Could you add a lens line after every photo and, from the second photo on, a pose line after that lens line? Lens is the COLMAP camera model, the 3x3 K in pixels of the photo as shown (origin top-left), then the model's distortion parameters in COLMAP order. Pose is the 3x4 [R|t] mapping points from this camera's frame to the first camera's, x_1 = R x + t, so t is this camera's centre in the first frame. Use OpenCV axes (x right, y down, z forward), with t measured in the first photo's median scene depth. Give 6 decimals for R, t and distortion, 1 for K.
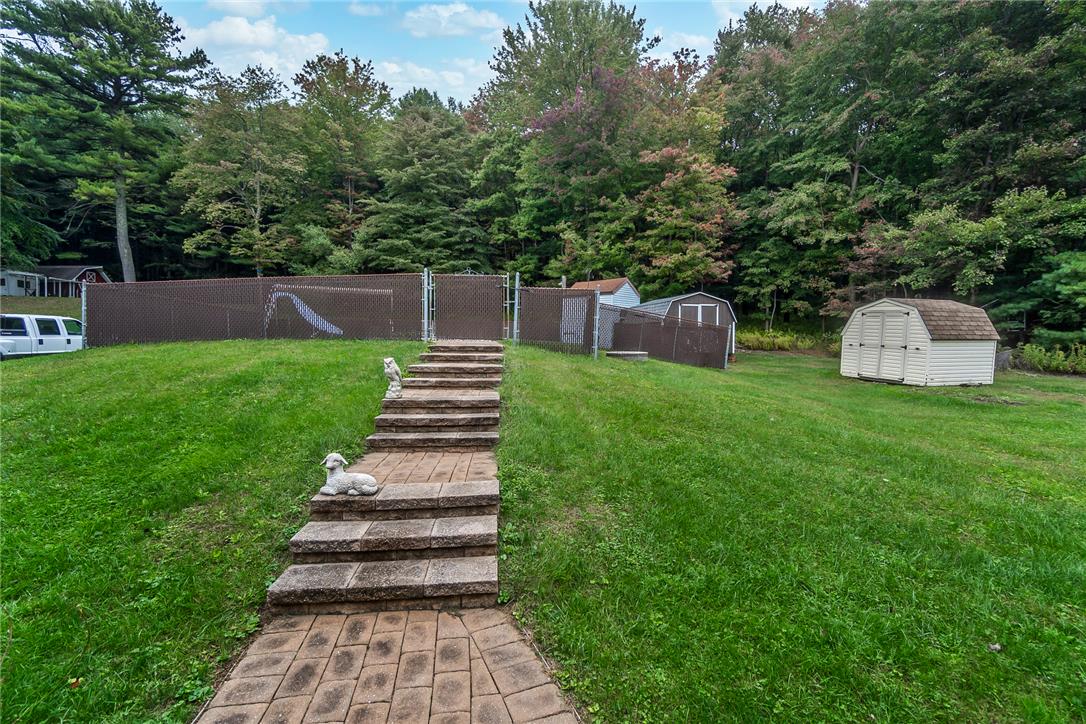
lens RADIAL K [[467.7, 0, 540.4], [0, 467.7, 353.7], [0, 0, 1]] dist [-0.001489, 0.000237]
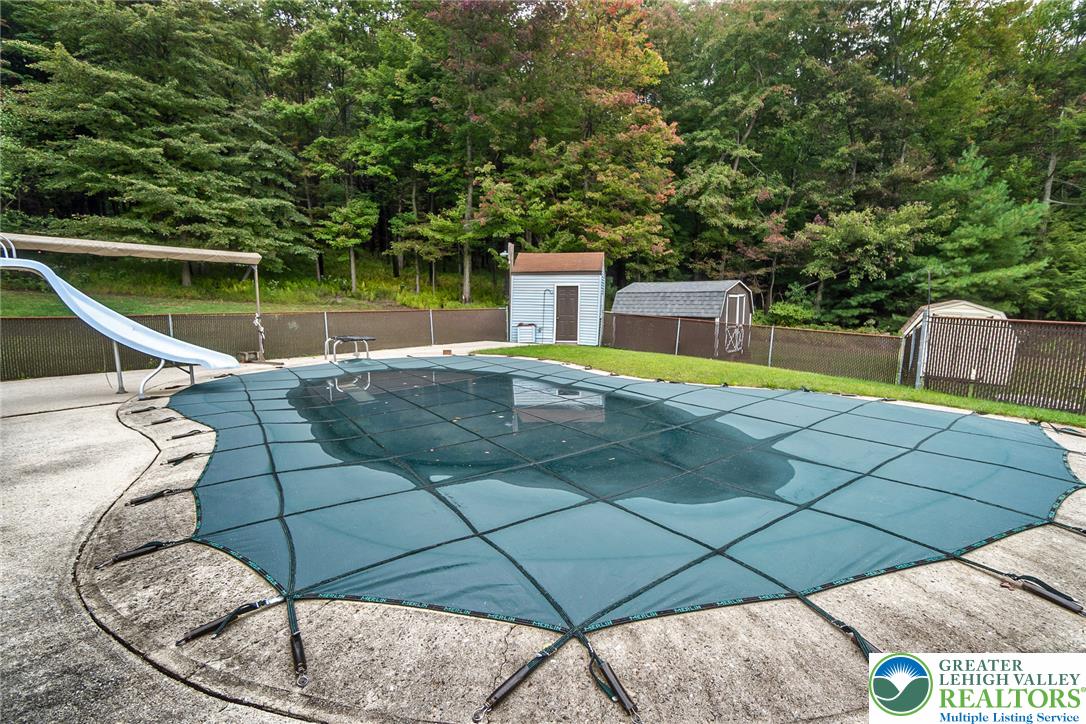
lens RADIAL K [[467.7, 0, 540.4], [0, 467.7, 353.7], [0, 0, 1]] dist [-0.001489, 0.000237]
pose [[0.808002, -0.075108, 0.584372, -0.340415], [0.023593, 0.995170, 0.095286, -0.064817], [-0.588707, -0.063205, 0.805872, 0.387765]]
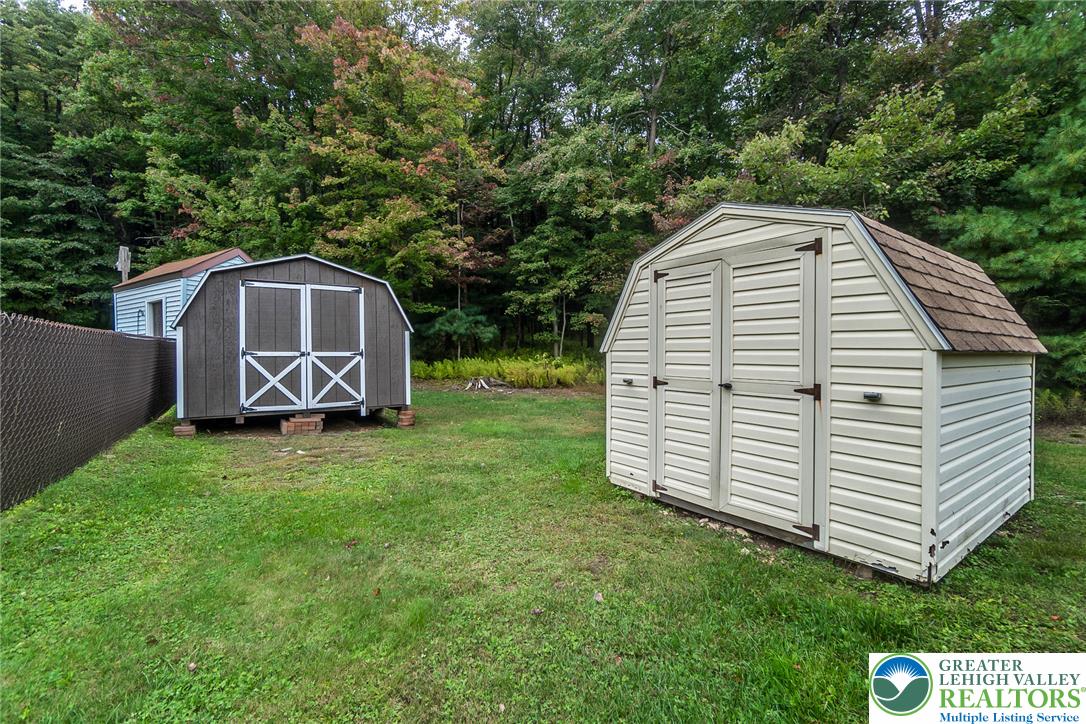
lens RADIAL K [[467.7, 0, 540.4], [0, 467.7, 353.7], [0, 0, 1]] dist [-0.001489, 0.000237]
pose [[0.950491, -0.017006, 0.310287, 0.303532], [0.039065, 0.997119, -0.065016, -0.012121], [-0.308288, 0.073919, 0.948417, 0.429352]]
